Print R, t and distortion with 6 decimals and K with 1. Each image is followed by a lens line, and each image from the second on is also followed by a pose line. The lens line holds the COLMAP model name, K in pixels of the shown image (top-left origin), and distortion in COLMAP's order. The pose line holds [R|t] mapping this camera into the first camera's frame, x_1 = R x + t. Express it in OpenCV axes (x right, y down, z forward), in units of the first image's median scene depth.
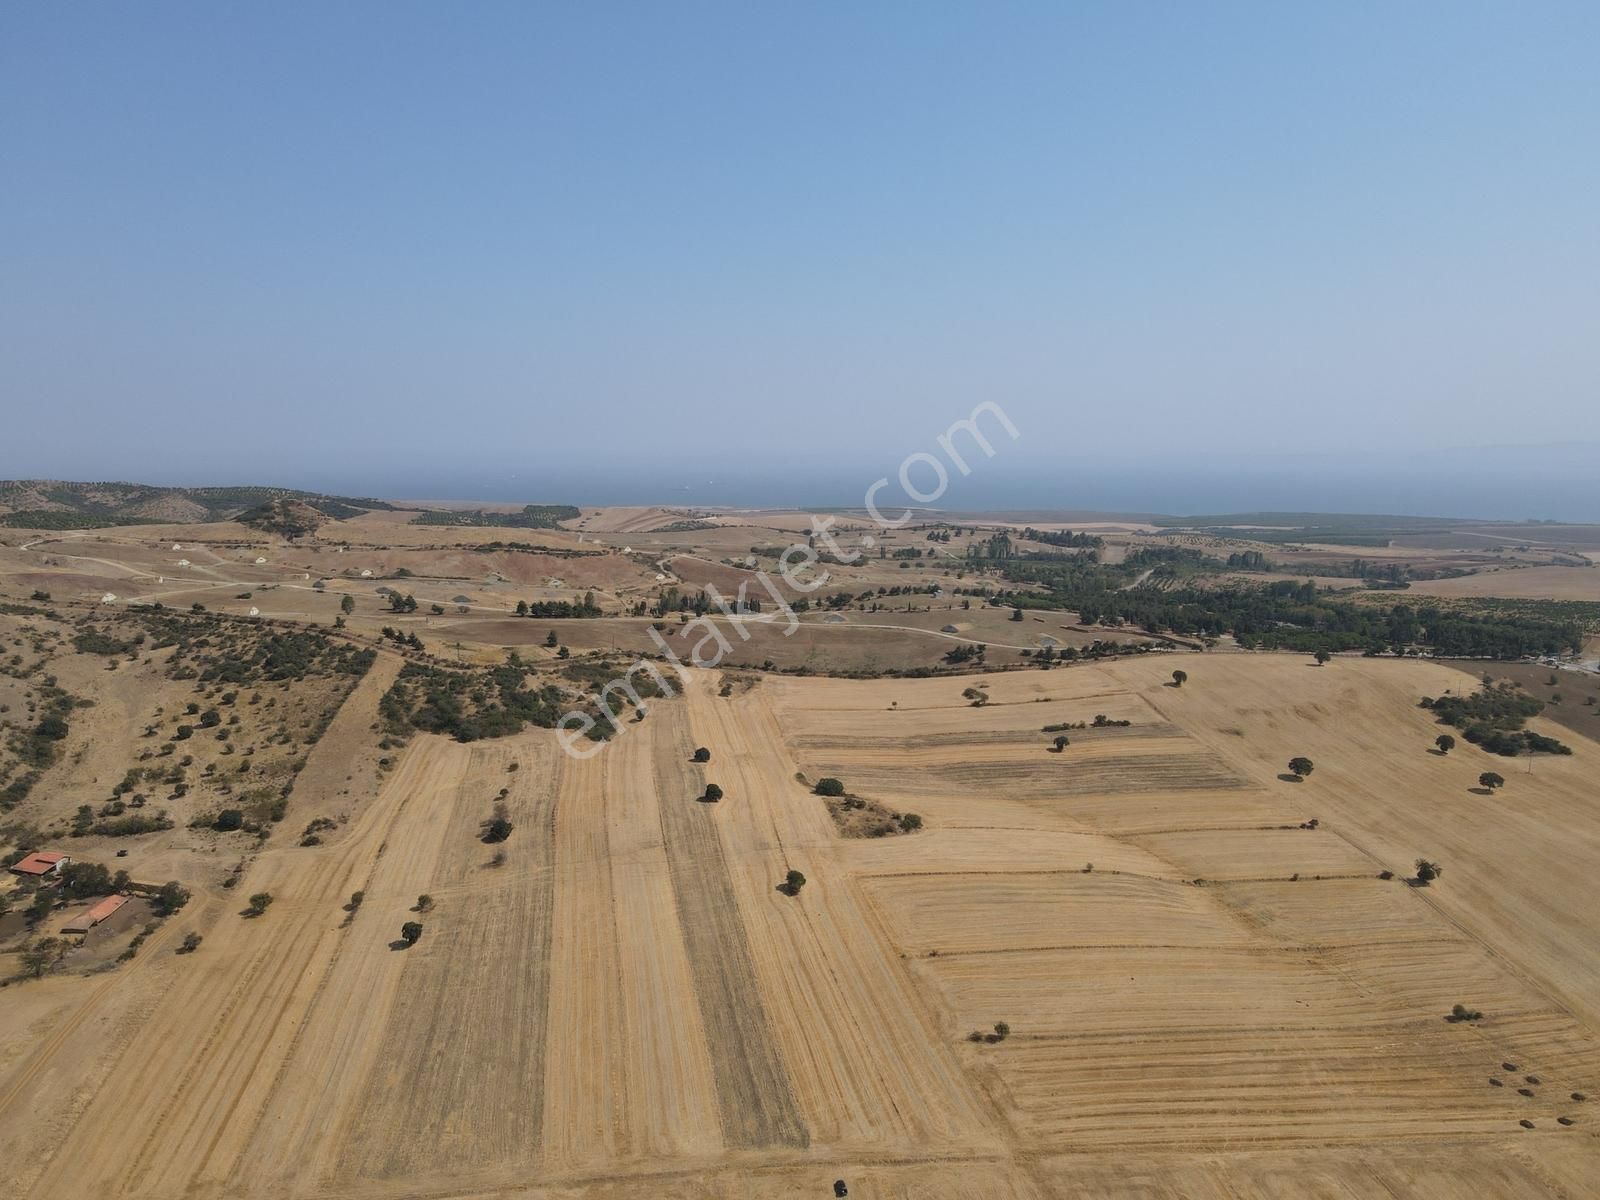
lens RADIAL K [[1166.9, 0, 796.8], [0, 1166.9, 598.1], [0, 0, 1]] dist [0.005921, 0.019847]
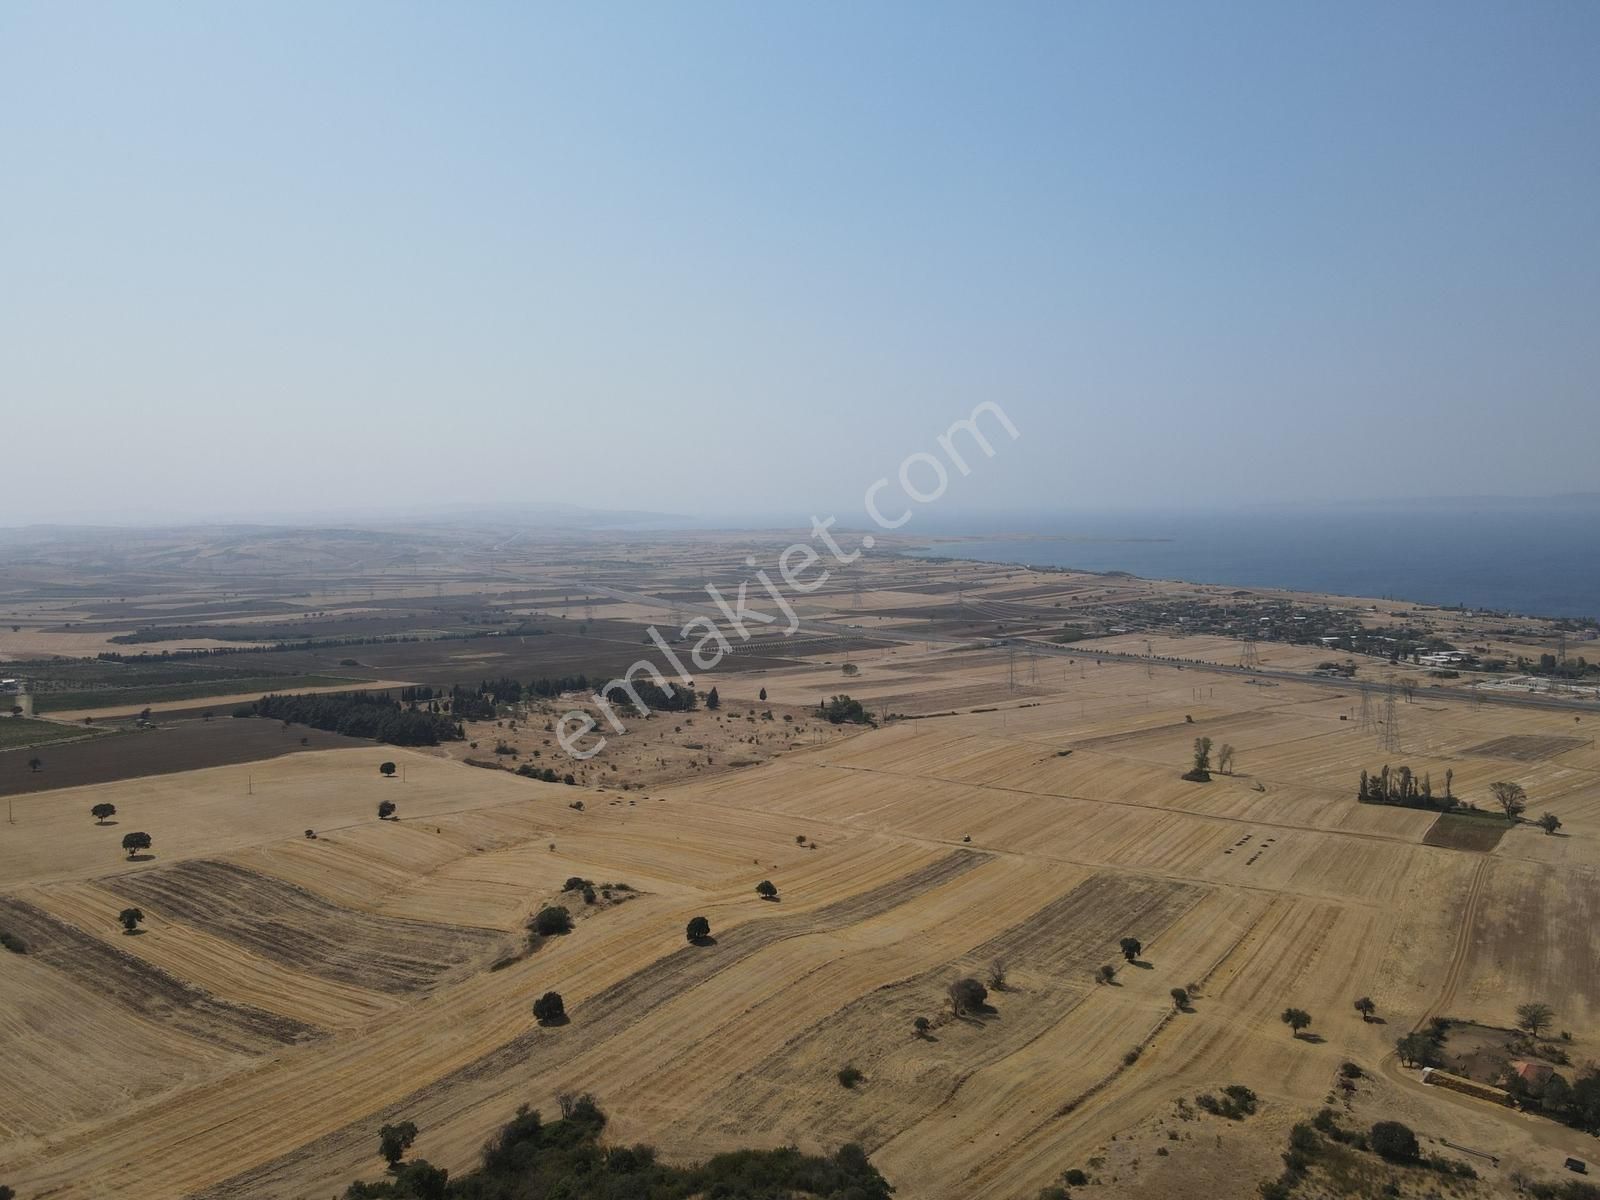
lens RADIAL K [[1166.9, 0, 794.7], [0, 1166.9, 585.4], [0, 0, 1]] dist [0.005921, 0.019847]
pose [[-0.746283, -0.032982, 0.664811, -0.600643], [0.101674, 0.981403, 0.162822, -0.161590], [-0.657818, 0.189106, -0.729051, 1.453529]]
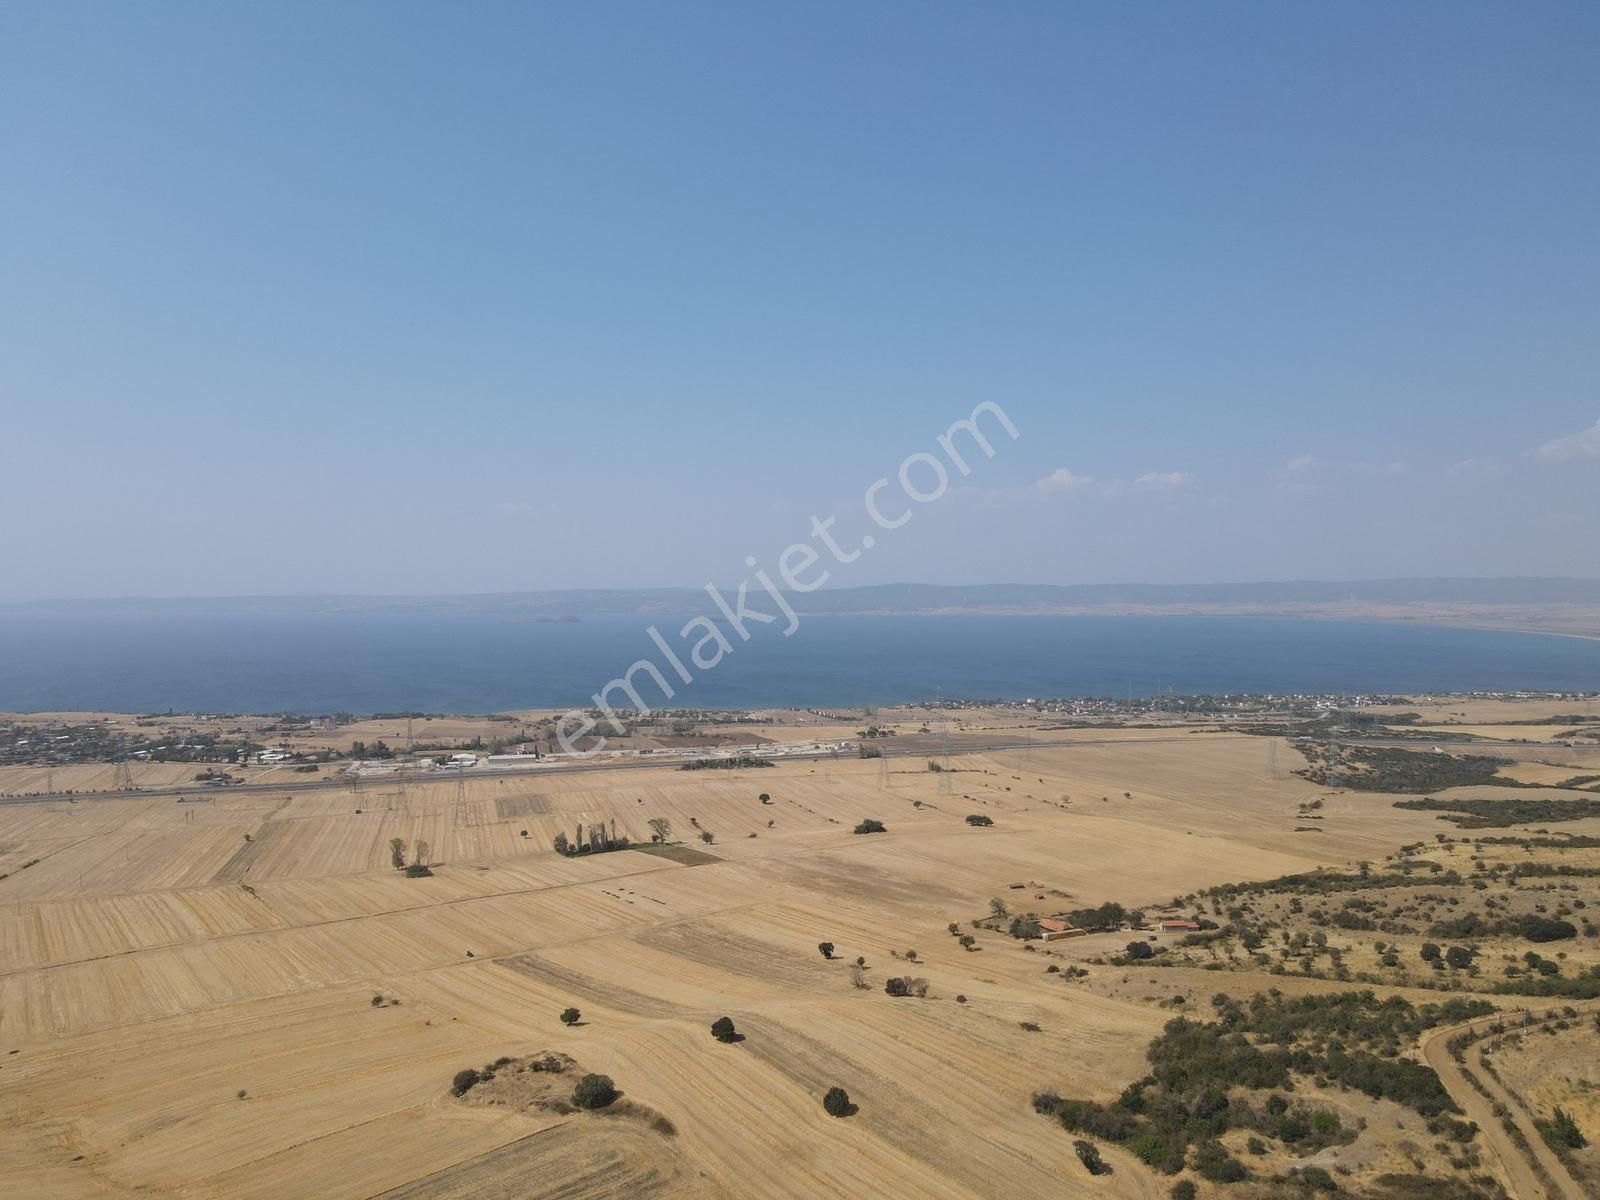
lens RADIAL K [[1166.9, 0, 787.4], [0, 1166.9, 599.2], [0, 0, 1]] dist [0.005921, 0.019847]
pose [[-0.906258, 0.012172, -0.422550, 0.221751], [-0.044443, 0.991302, 0.123874, -0.224051], [0.420383, 0.131041, -0.897834, 1.687854]]
